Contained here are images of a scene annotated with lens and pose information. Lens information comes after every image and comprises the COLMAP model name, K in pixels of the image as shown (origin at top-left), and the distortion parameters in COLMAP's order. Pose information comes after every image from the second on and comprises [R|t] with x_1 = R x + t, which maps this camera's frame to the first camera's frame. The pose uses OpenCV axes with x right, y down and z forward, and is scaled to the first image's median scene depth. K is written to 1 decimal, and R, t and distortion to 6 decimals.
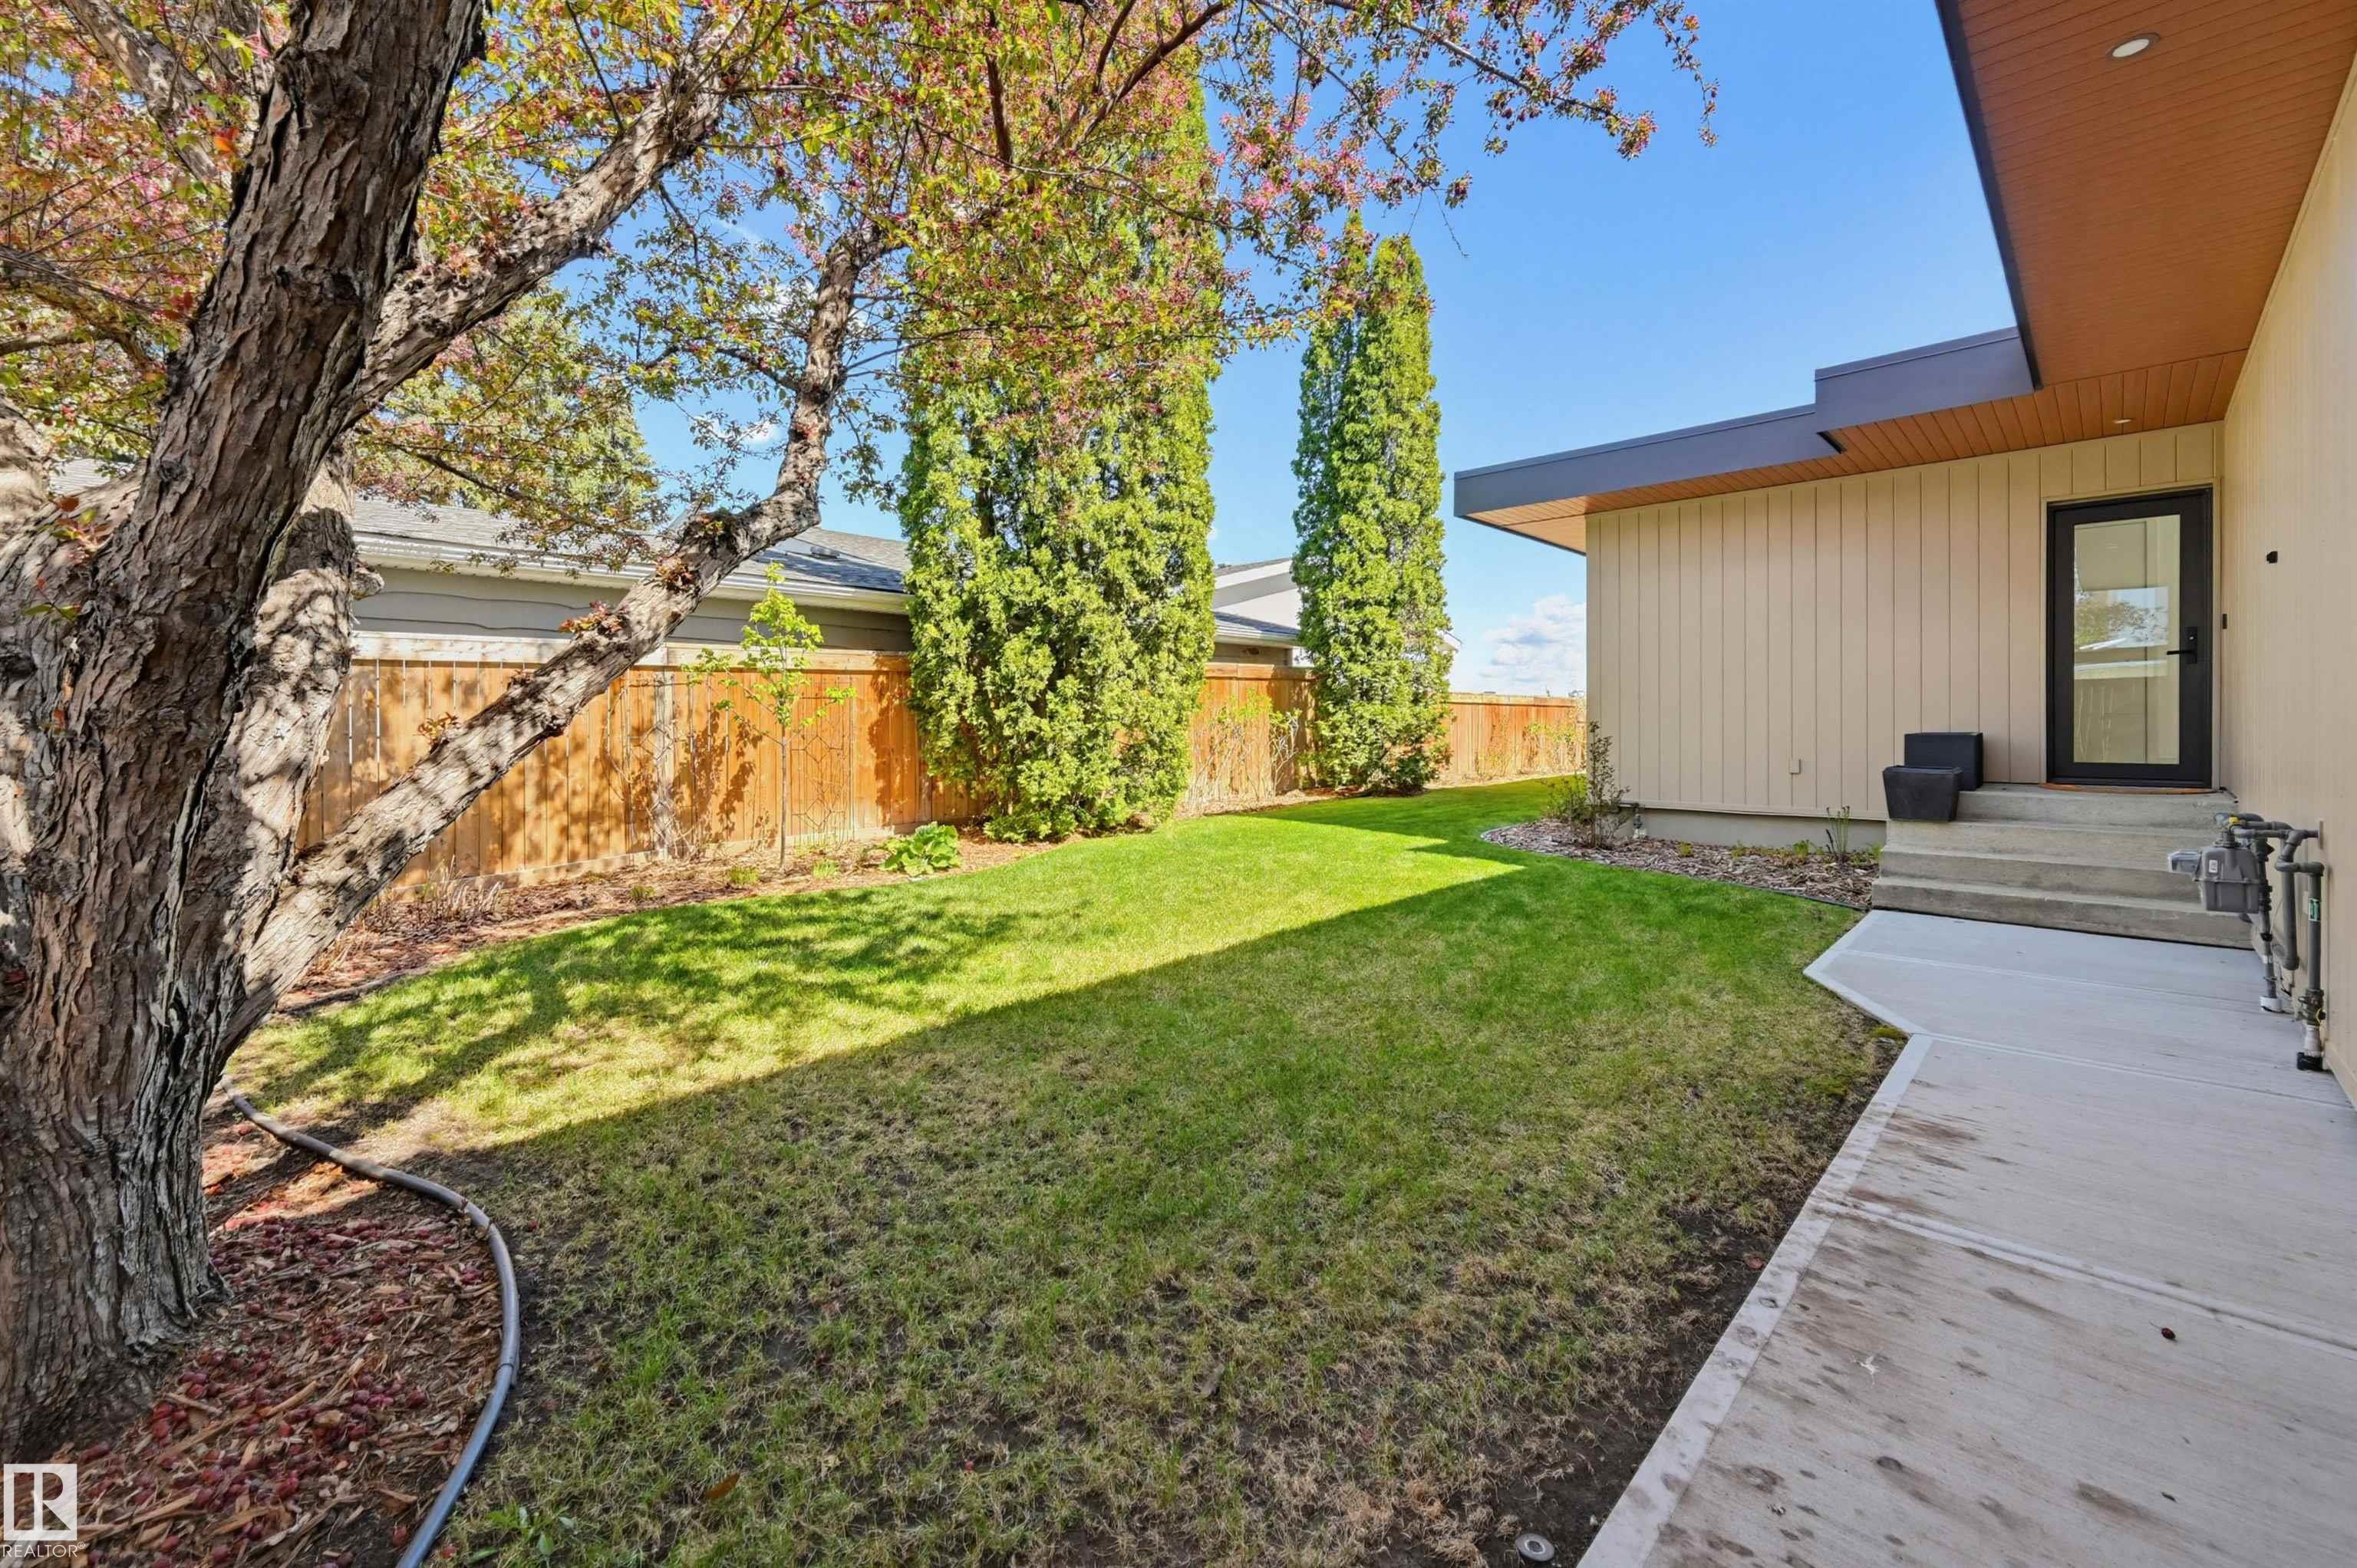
lens RADIAL K [[944.1, 0, 1202.9], [0, 944.1, 722.0], [0, 0, 1]] dist [0.001763, 0.000098]
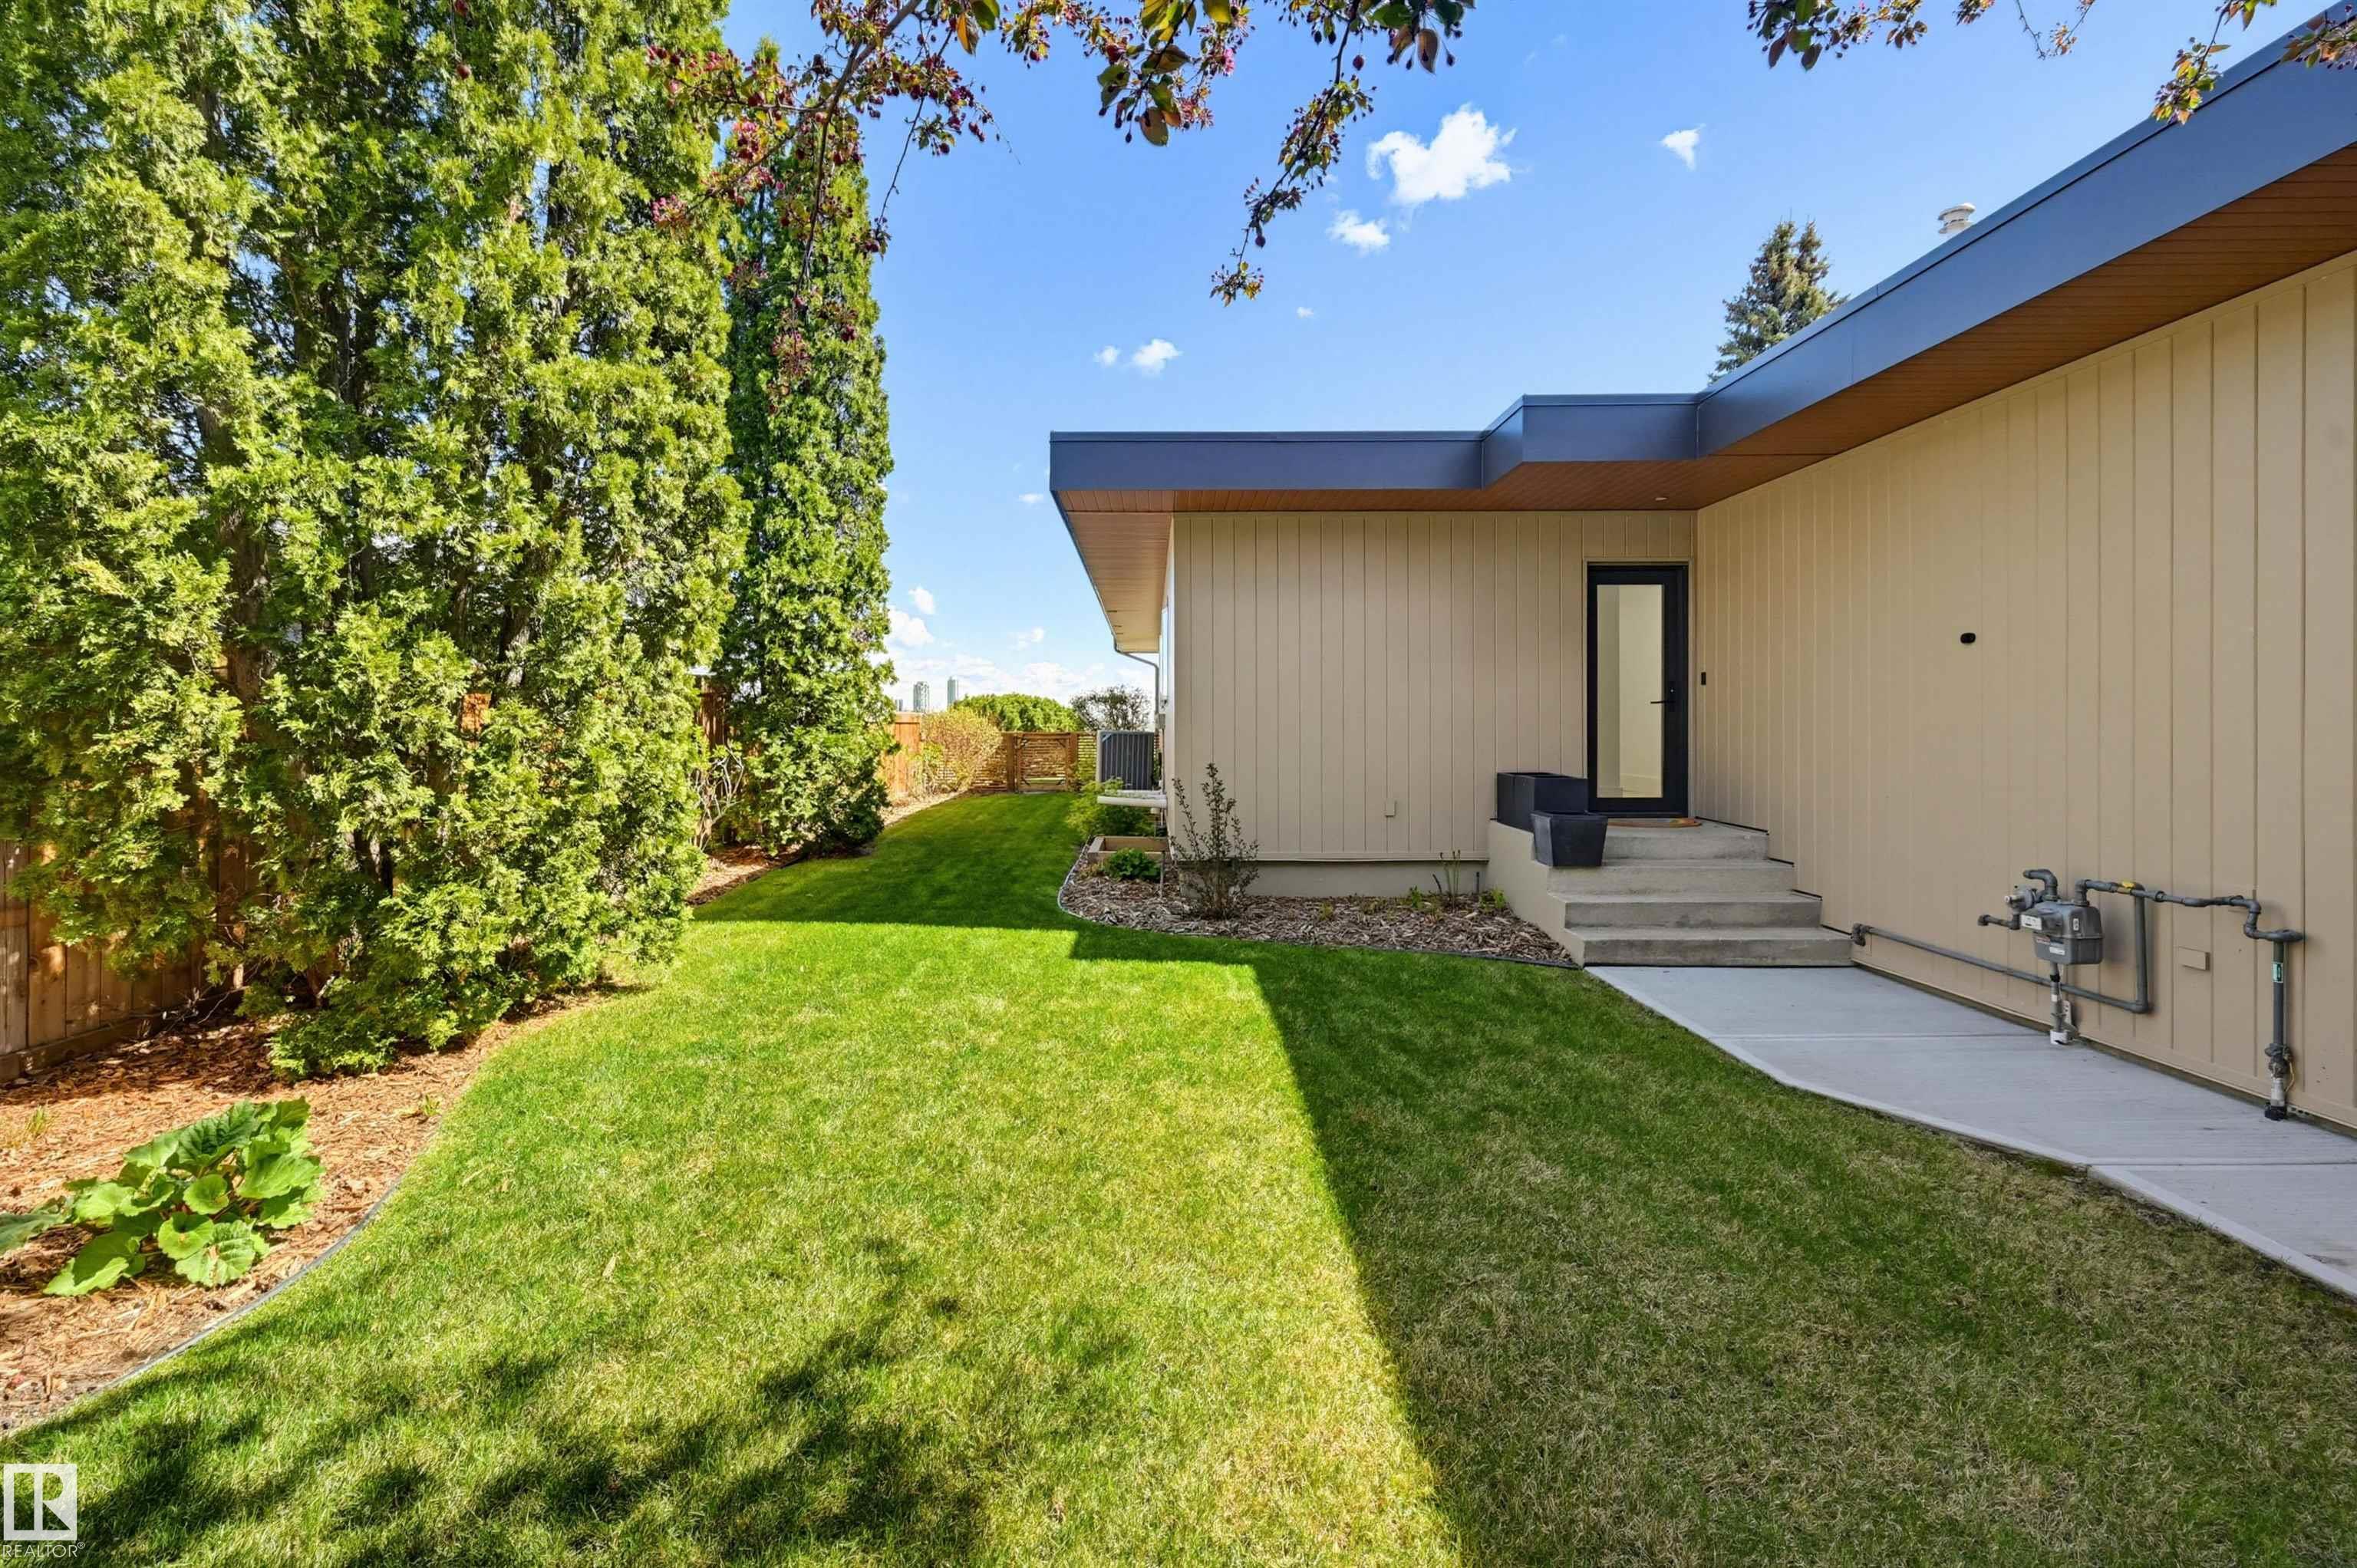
lens RADIAL K [[1021.2, 0, 1142.9], [0, 1021.2, 727.3], [0, 0, 1]] dist [0.001593, -0.000065]
pose [[0.747749, 0.000237, 0.663981, -0.243587], [-0.000671, 1.000000, 0.000398, -0.035060], [-0.663981, -0.000743, 0.747749, 0.394609]]
